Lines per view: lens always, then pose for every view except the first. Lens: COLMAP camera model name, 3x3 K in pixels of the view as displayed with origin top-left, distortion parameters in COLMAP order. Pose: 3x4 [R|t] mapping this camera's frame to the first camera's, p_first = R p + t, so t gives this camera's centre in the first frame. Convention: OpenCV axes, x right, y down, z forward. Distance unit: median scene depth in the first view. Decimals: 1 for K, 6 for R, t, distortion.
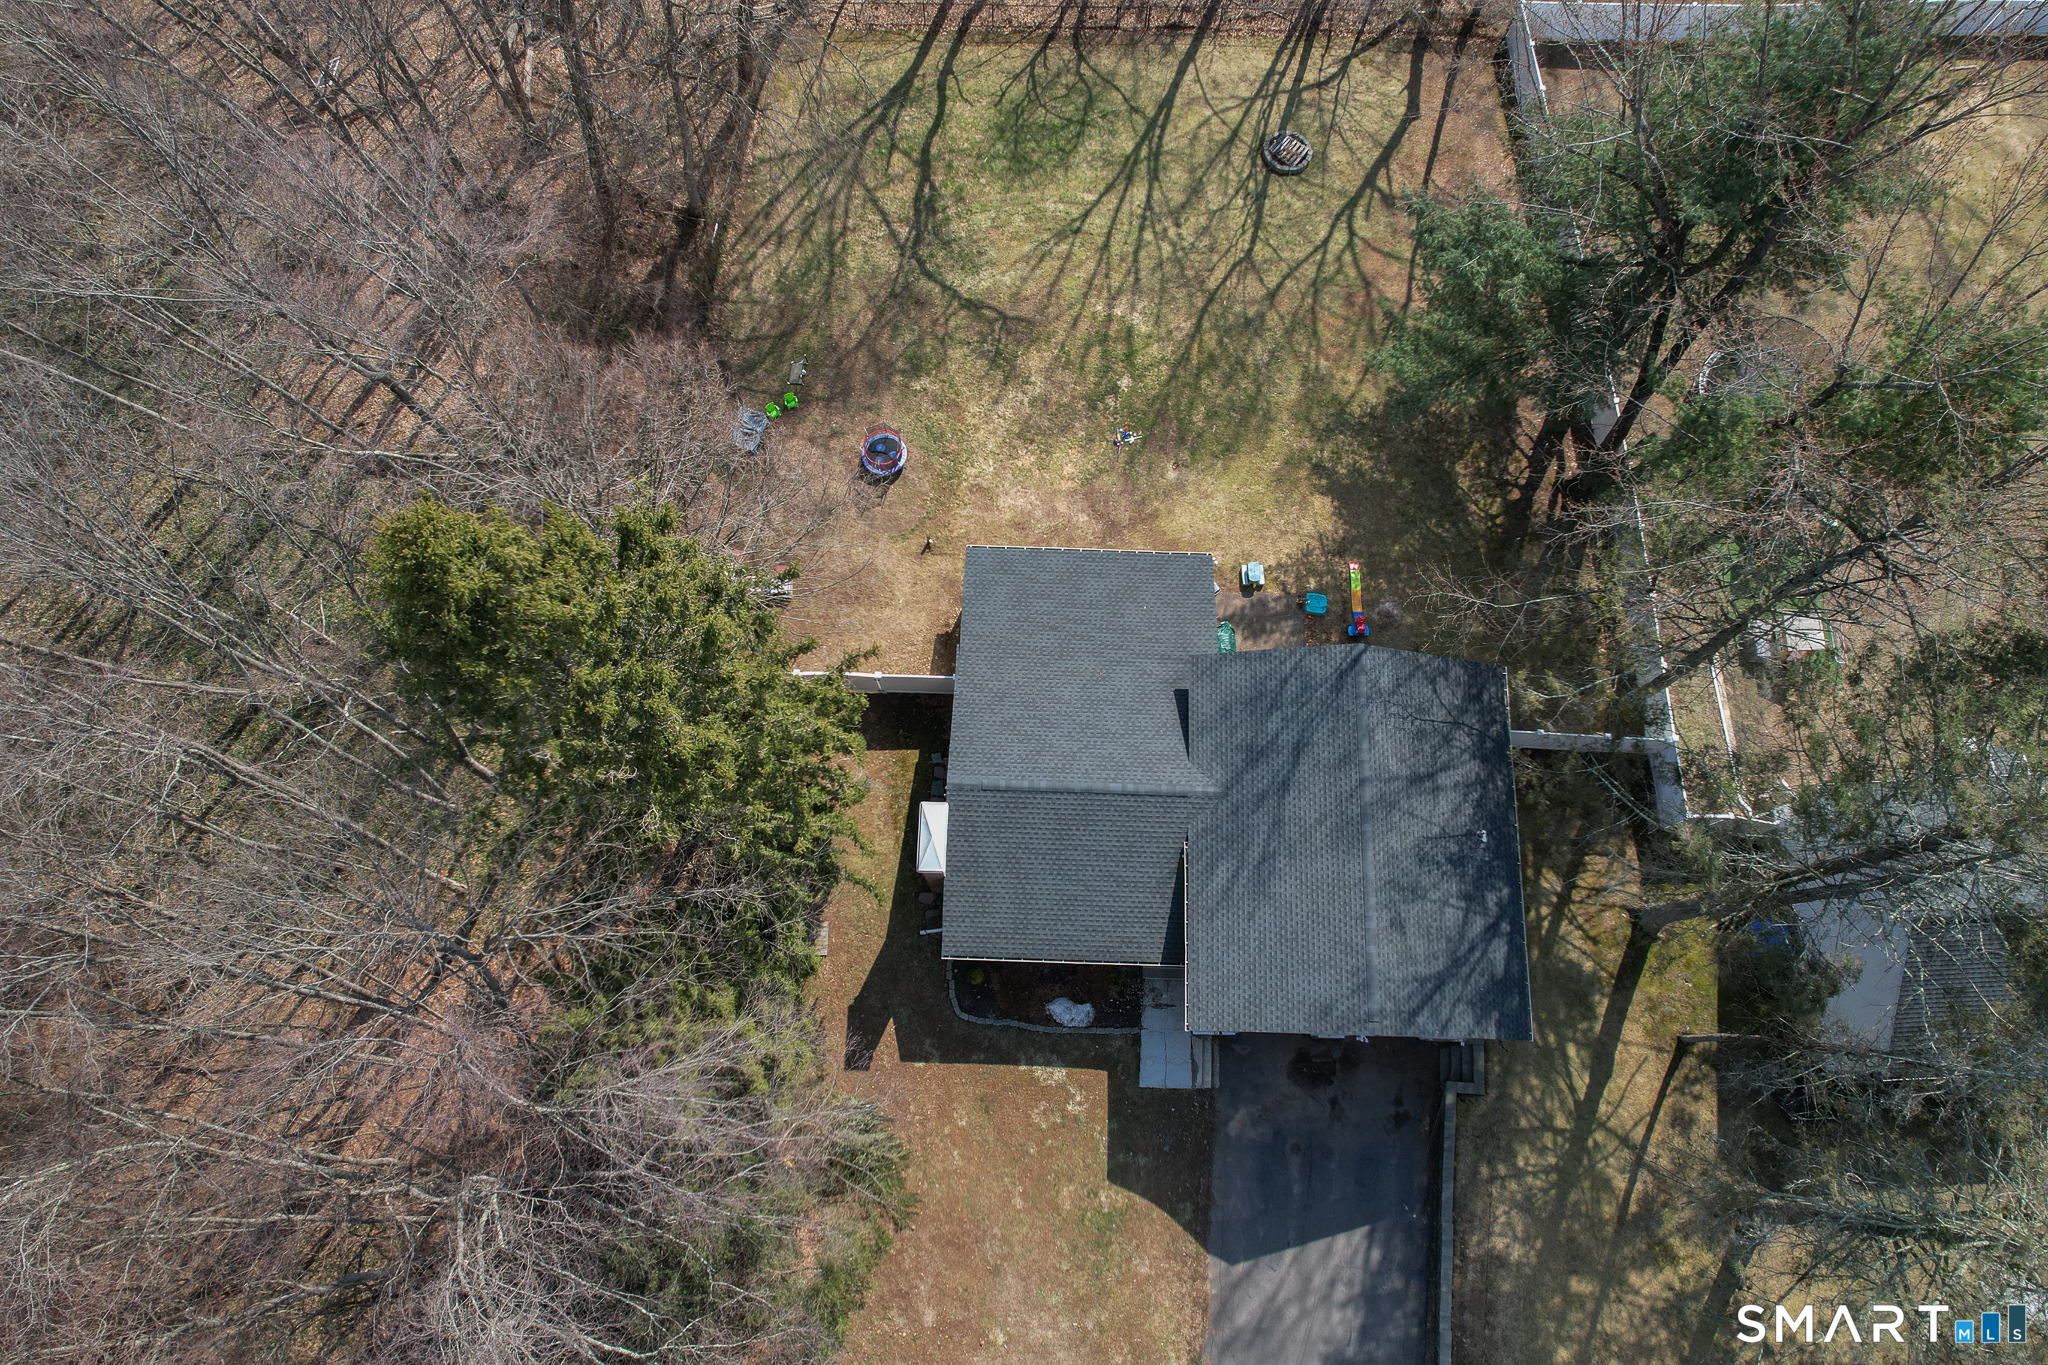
lens RADIAL K [[1313.3, 0, 1037.0], [0, 1313.3, 697.0], [0, 0, 1]] dist [-0.071244, 0.064044]
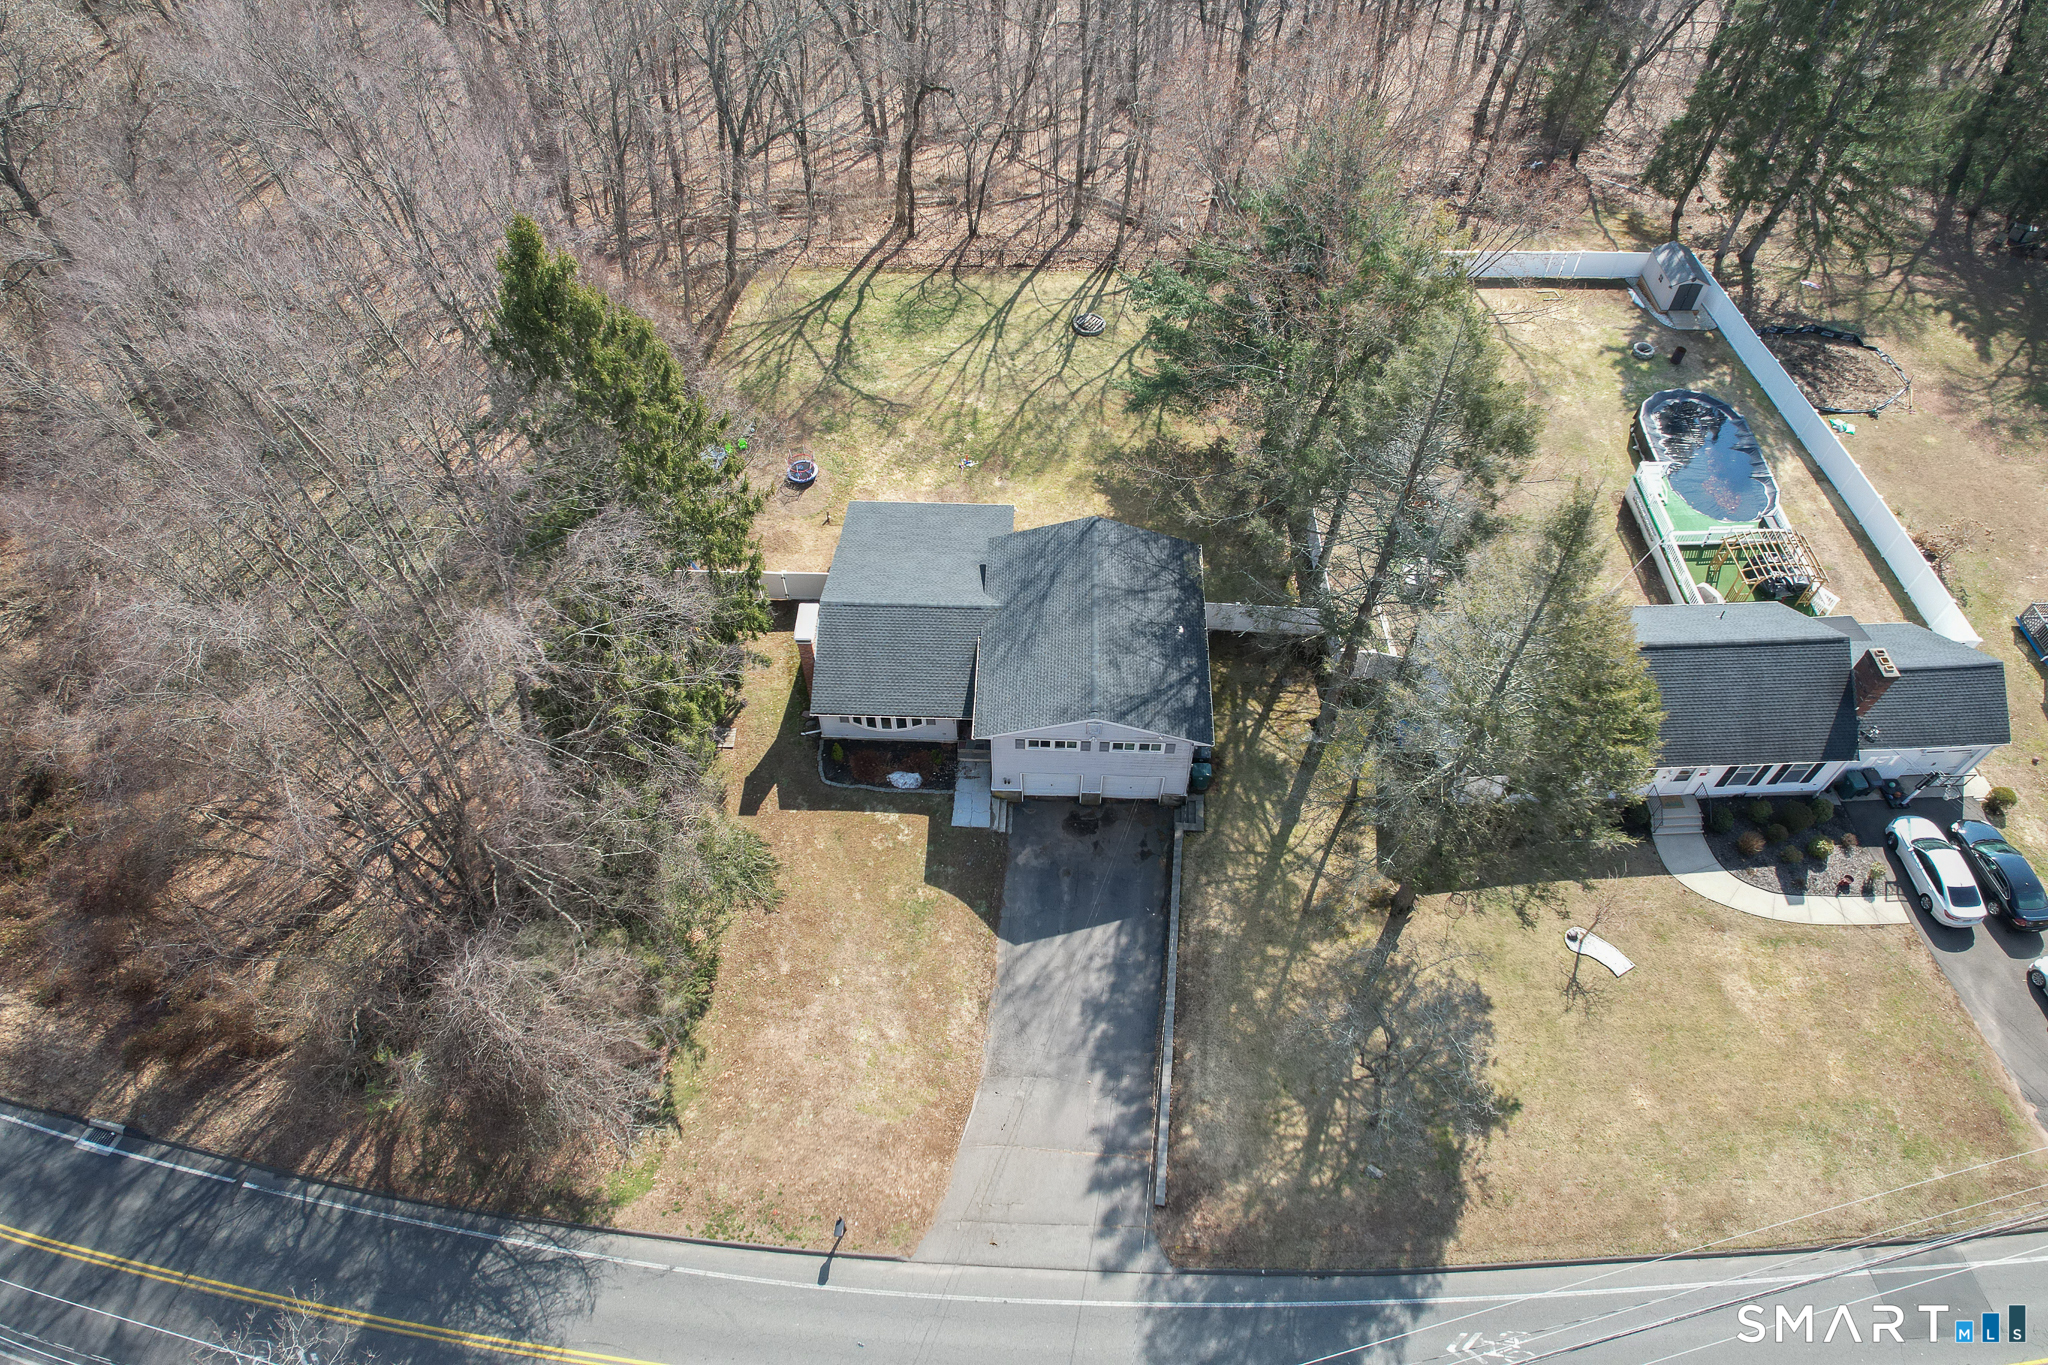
lens RADIAL K [[1313.3, 0, 1038.7], [0, 1313.3, 688.3], [0, 0, 1]] dist [-0.071244, 0.064044]
pose [[0.999990, -0.002228, 0.003817, 0.160525], [0.003409, 0.938506, -0.345245, 0.620962], [-0.002813, 0.345255, 0.938505, -0.337239]]
